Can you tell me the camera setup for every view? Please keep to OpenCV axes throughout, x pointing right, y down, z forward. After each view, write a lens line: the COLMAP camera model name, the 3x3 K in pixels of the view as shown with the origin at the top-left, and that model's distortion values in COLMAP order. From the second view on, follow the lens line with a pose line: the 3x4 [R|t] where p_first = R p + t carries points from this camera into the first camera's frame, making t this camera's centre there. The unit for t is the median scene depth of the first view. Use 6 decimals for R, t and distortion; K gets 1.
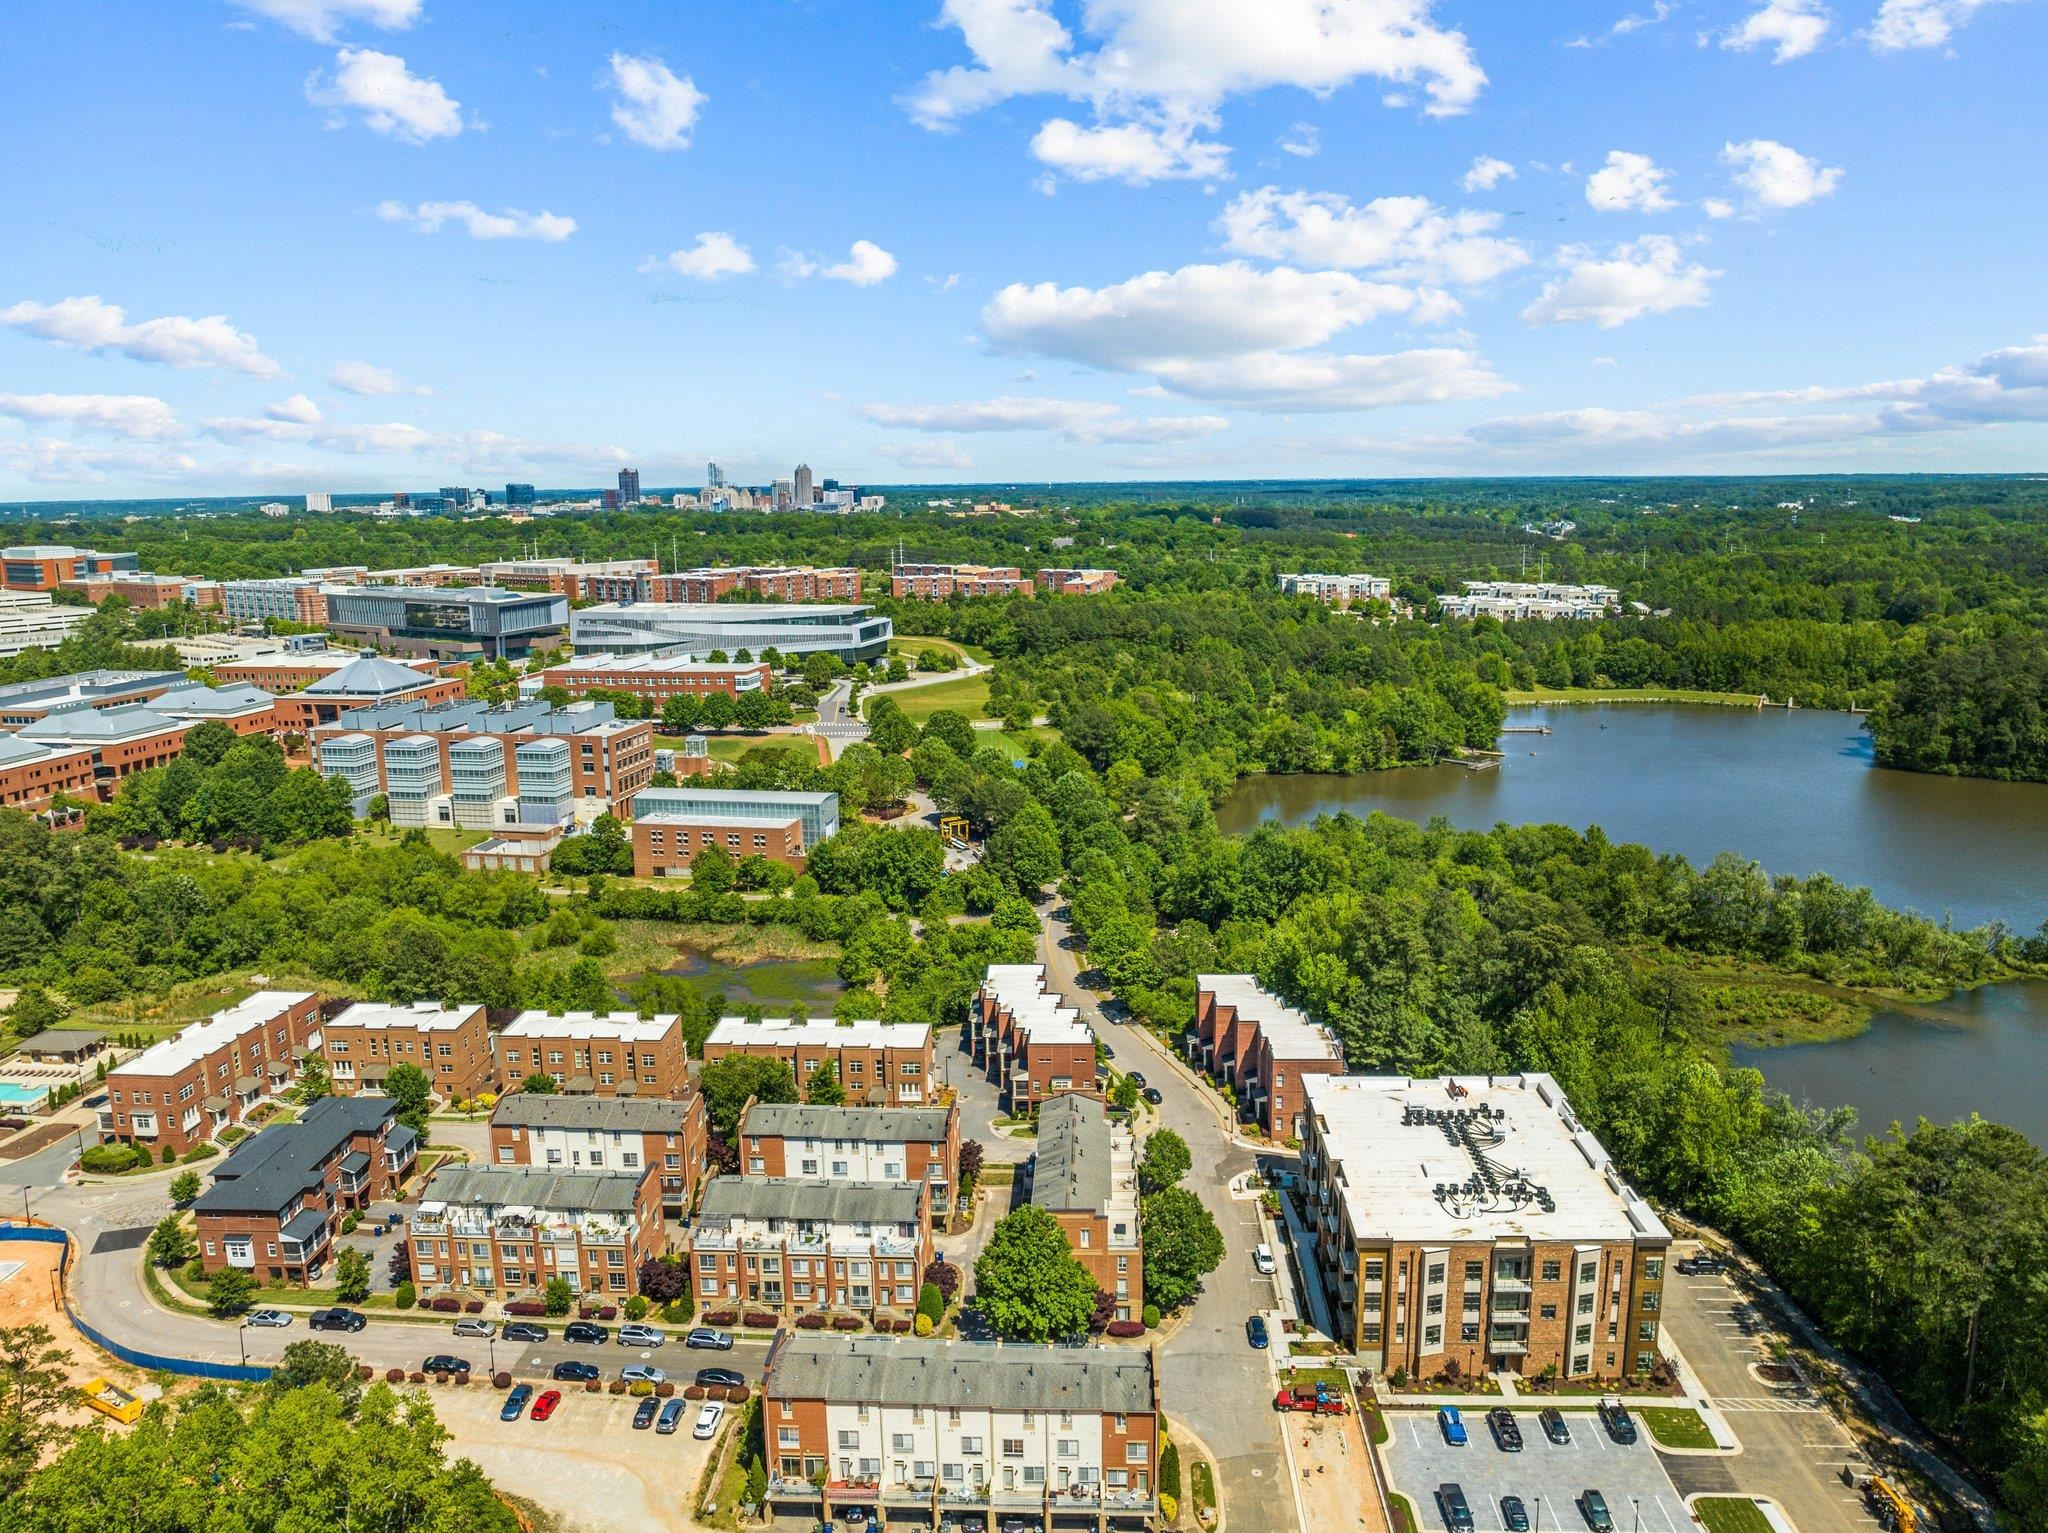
lens RADIAL K [[1482.6, 0, 1024.0], [0, 1482.6, 766.5], [0, 0, 1]] dist [-0.036280, 0.000465]
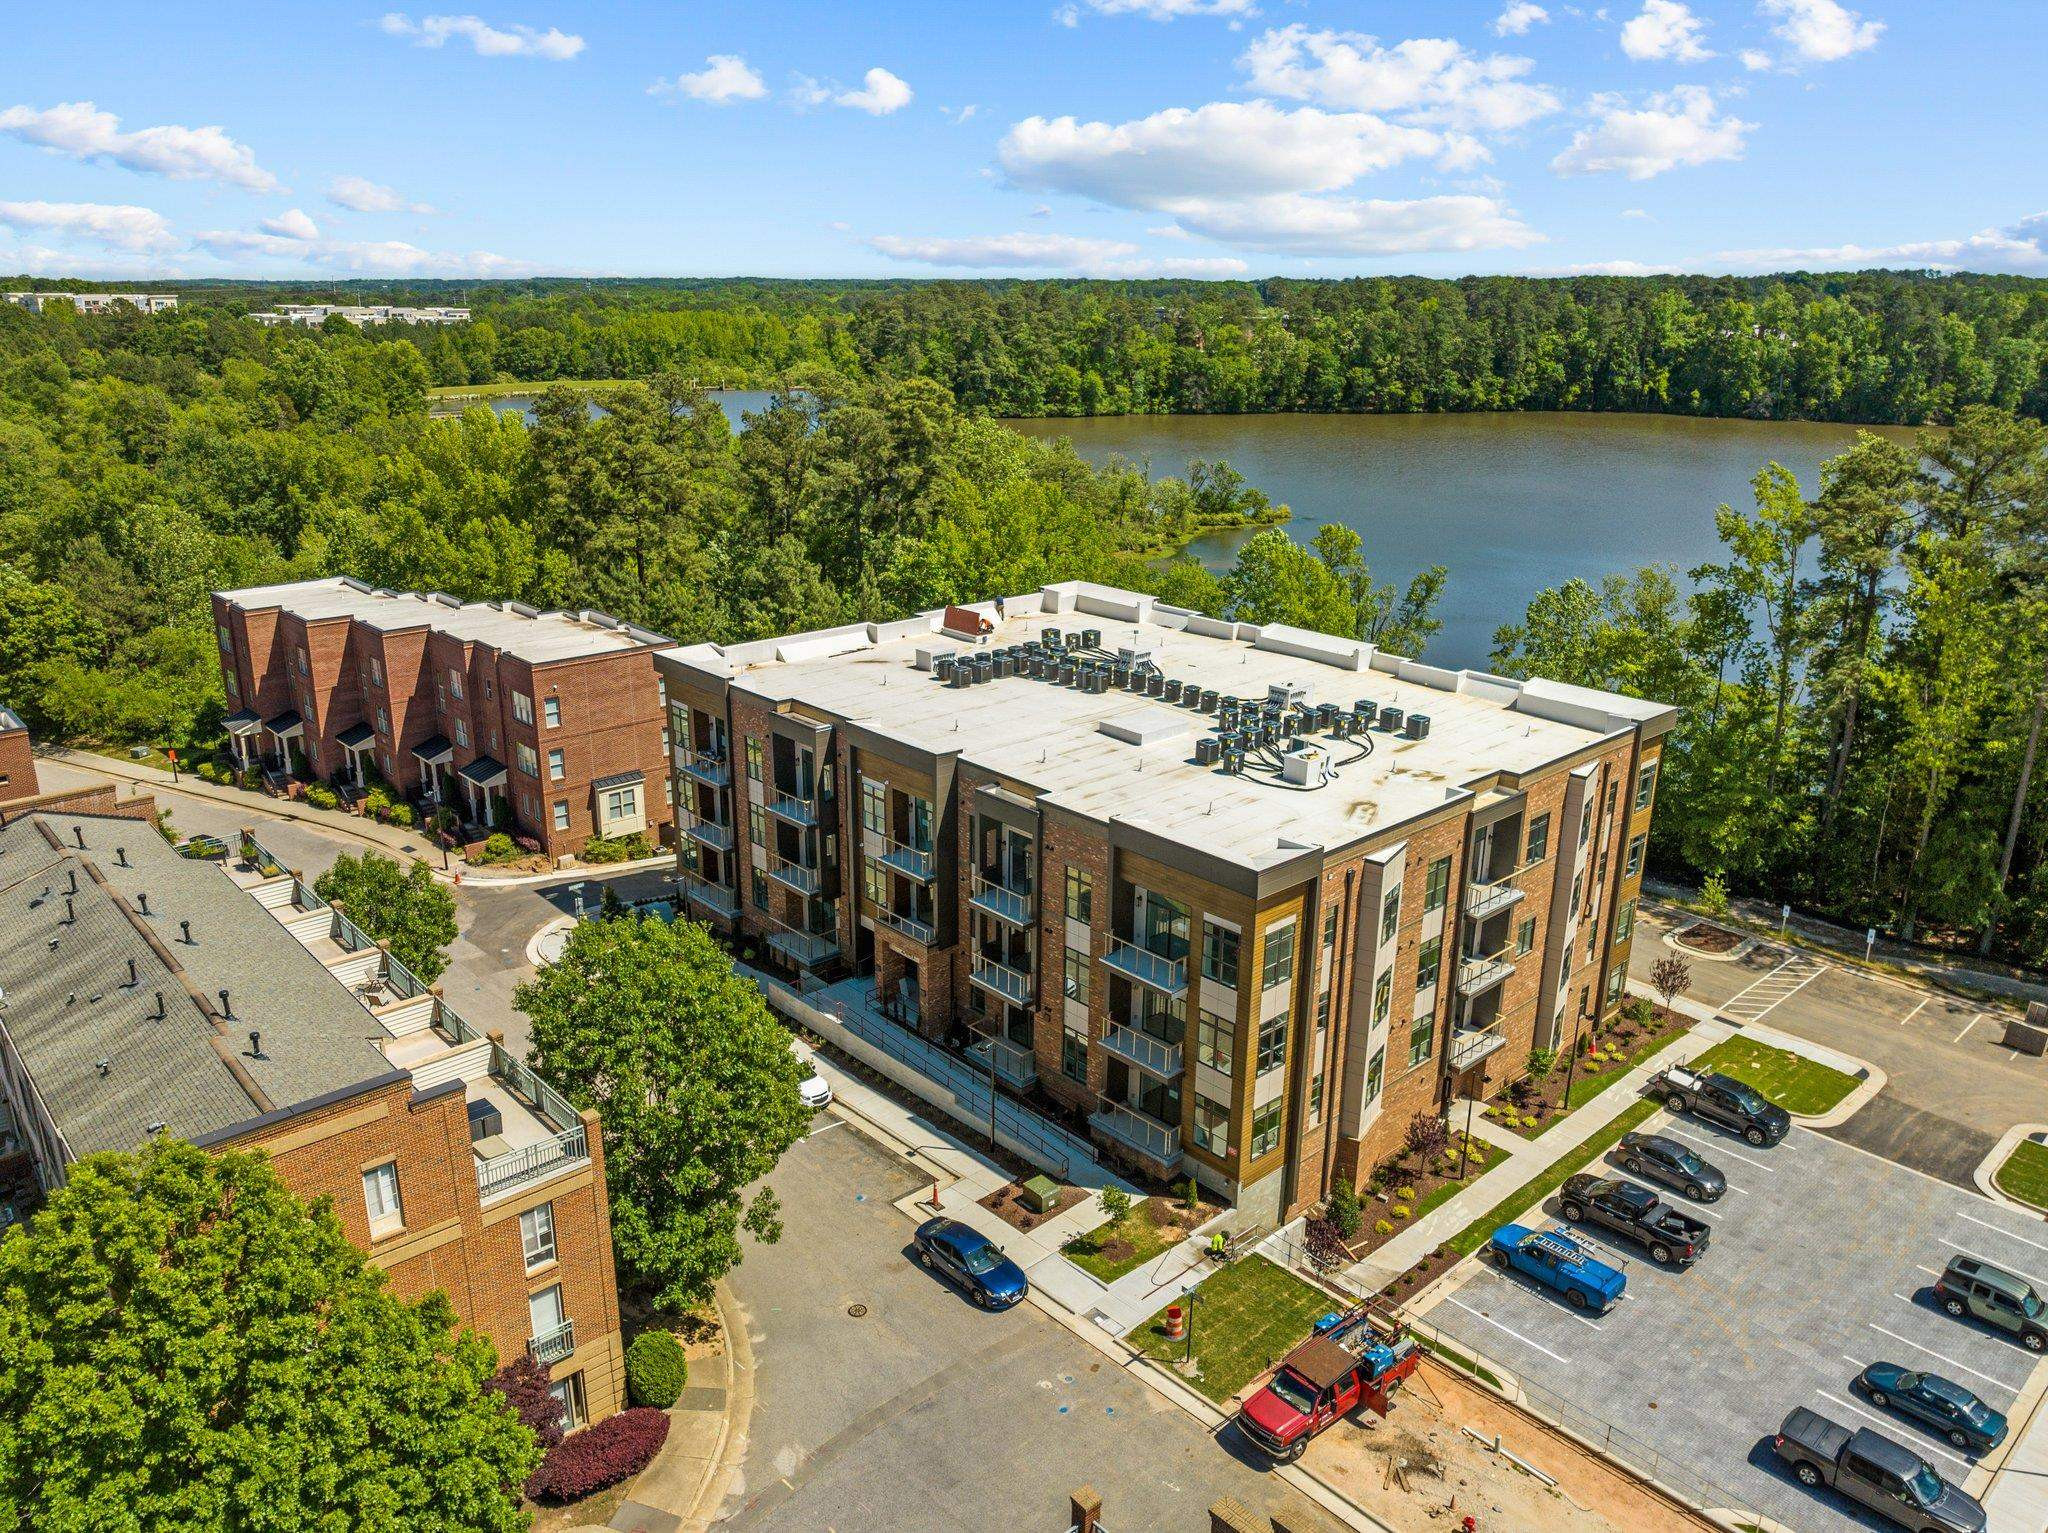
lens RADIAL K [[1482.6, 0, 1024.0], [0, 1482.6, 766.5], [0, 0, 1]] dist [-0.036280, 0.000465]
pose [[0.700440, -0.192414, 0.687285, -0.036752], [0.119337, 0.980991, 0.153019, 0.224113], [-0.703663, -0.025162, 0.710088, 0.752006]]
